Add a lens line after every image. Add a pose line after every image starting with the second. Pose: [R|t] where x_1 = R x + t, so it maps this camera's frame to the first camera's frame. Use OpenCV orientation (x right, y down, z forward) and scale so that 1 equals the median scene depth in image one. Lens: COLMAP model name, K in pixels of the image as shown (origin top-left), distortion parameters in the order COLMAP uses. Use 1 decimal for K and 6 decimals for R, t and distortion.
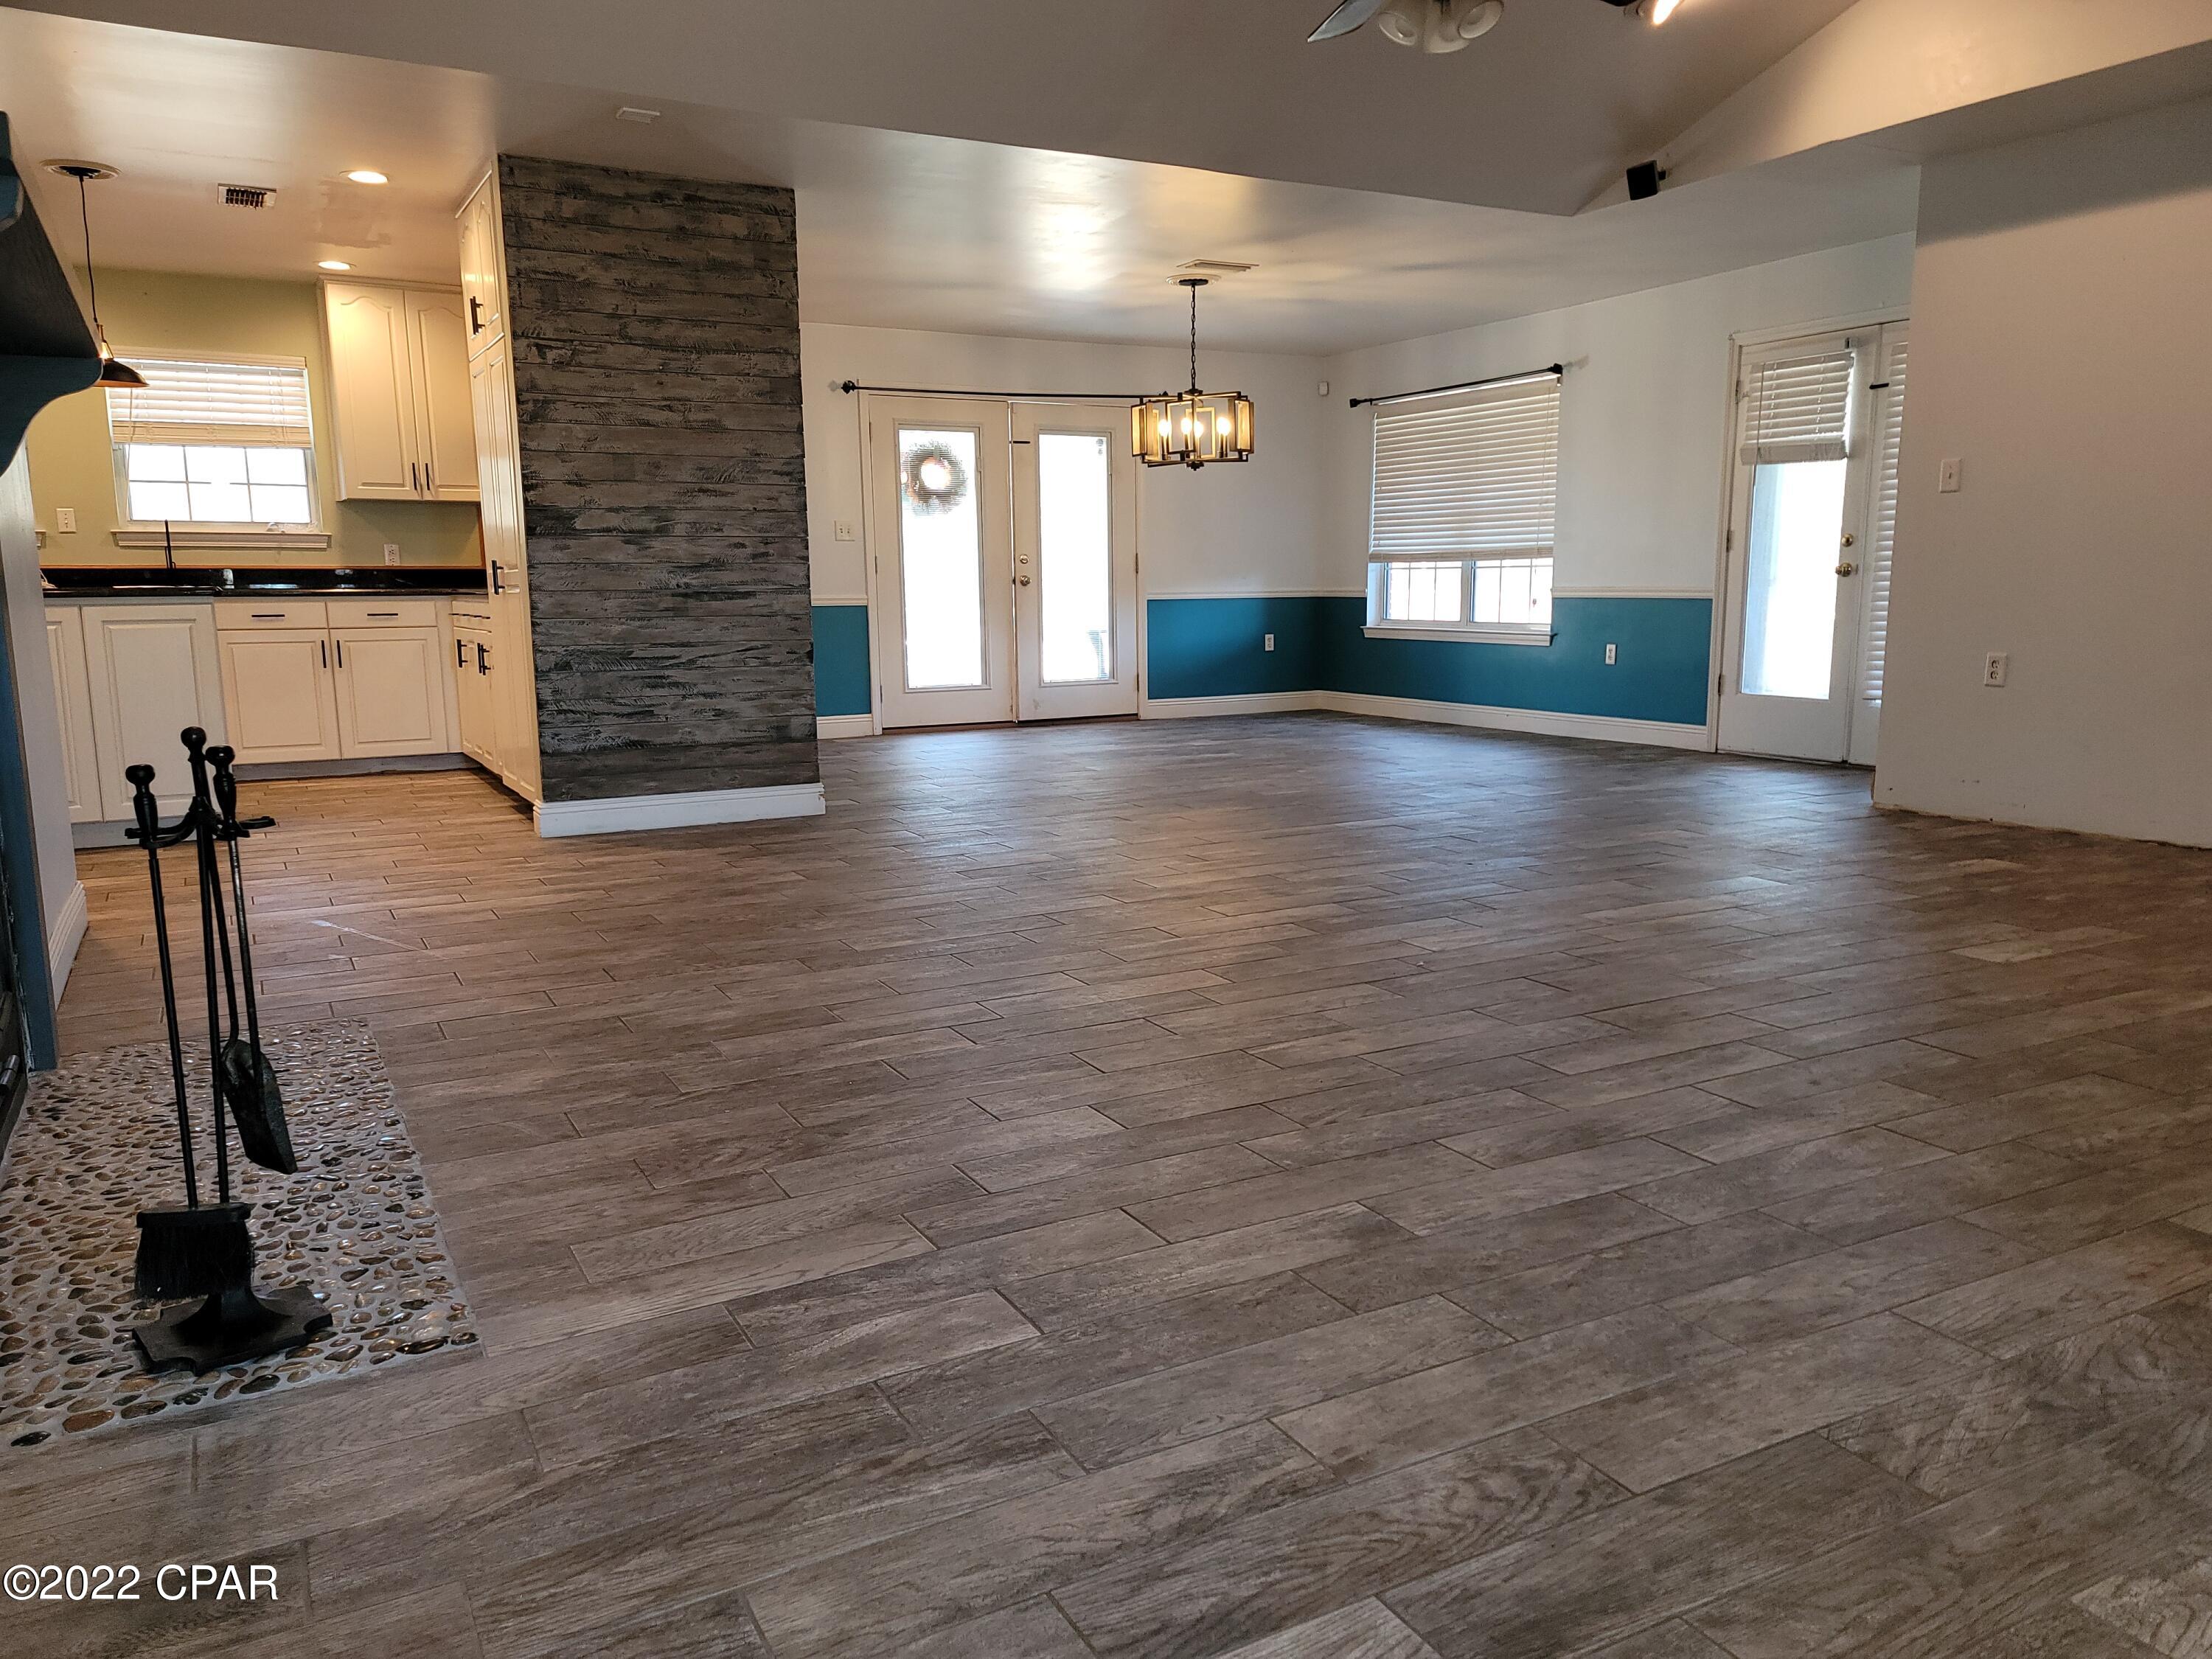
lens RADIAL K [[1617.8, 0, 1105.0], [0, 1617.8, 833.8], [0, 0, 1]] dist [0.045922, -0.019819]
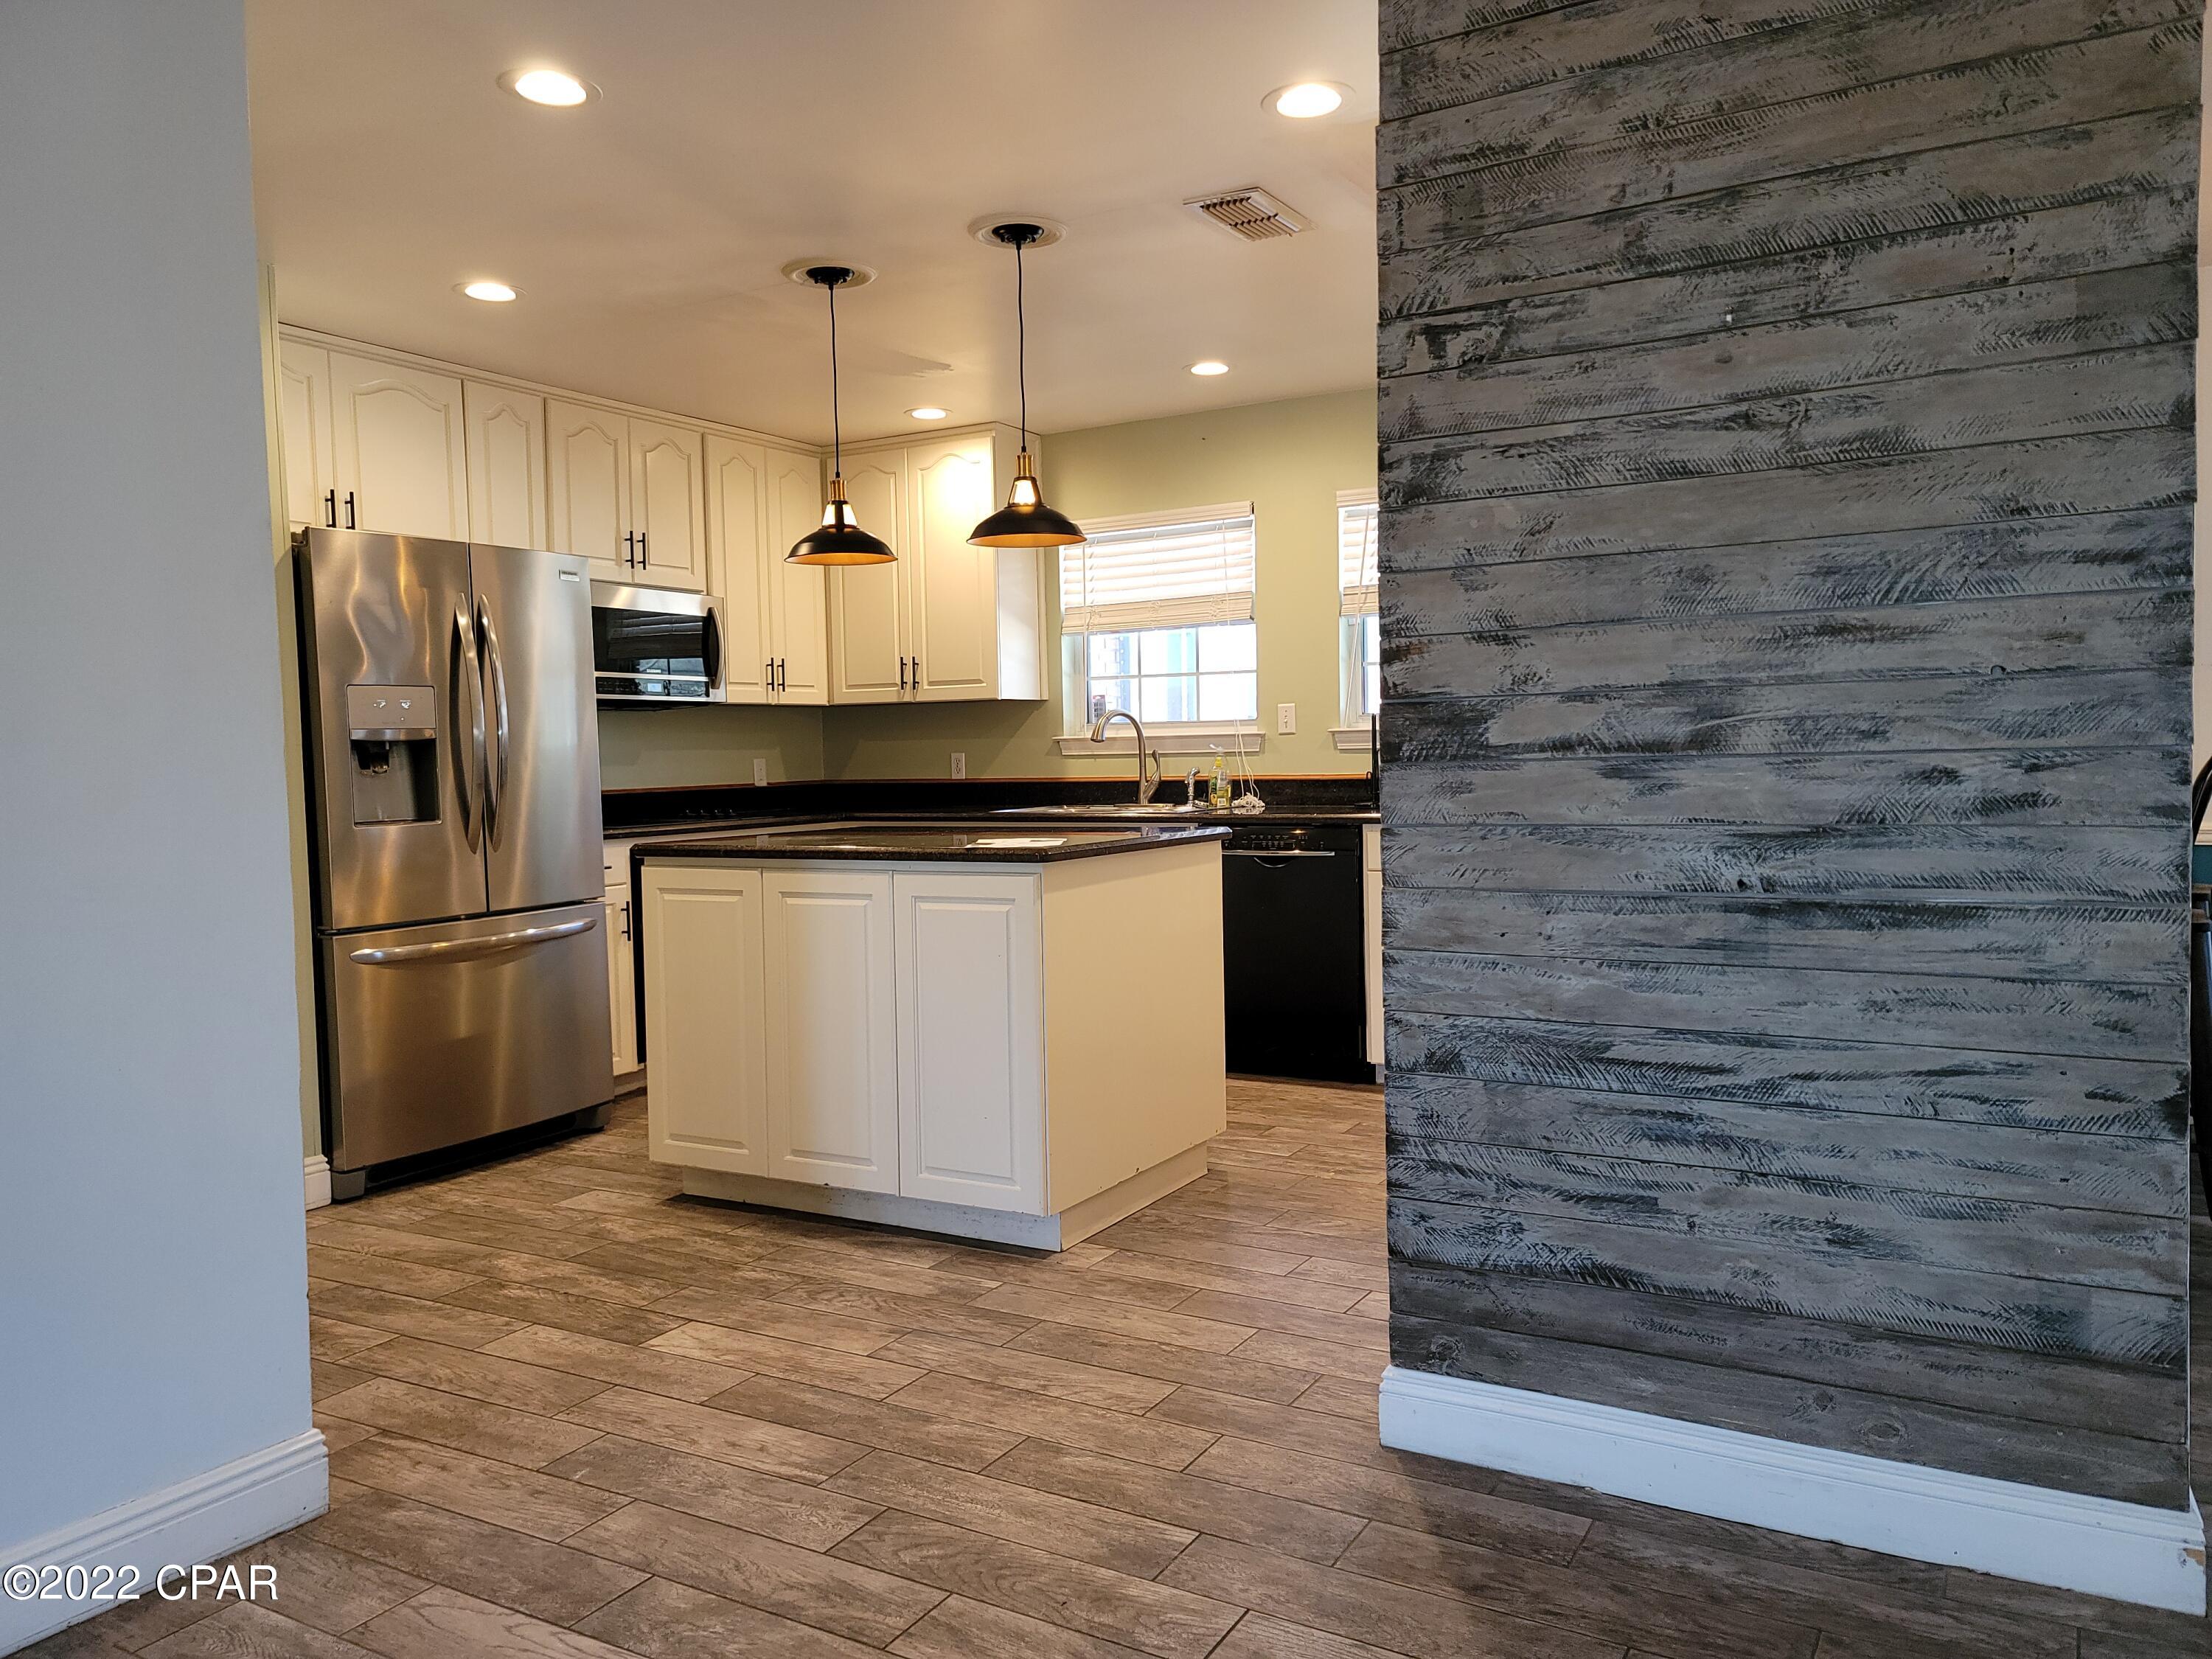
lens RADIAL K [[1617.8, 0, 1099.8], [0, 1617.8, 830.7], [0, 0, 1]] dist [0.045922, -0.019819]
pose [[0.507880, 0.039853, -0.860505, -0.014894], [-0.115772, 0.993025, -0.022340, -0.141059], [0.853613, 0.110969, 0.508951, 0.687976]]
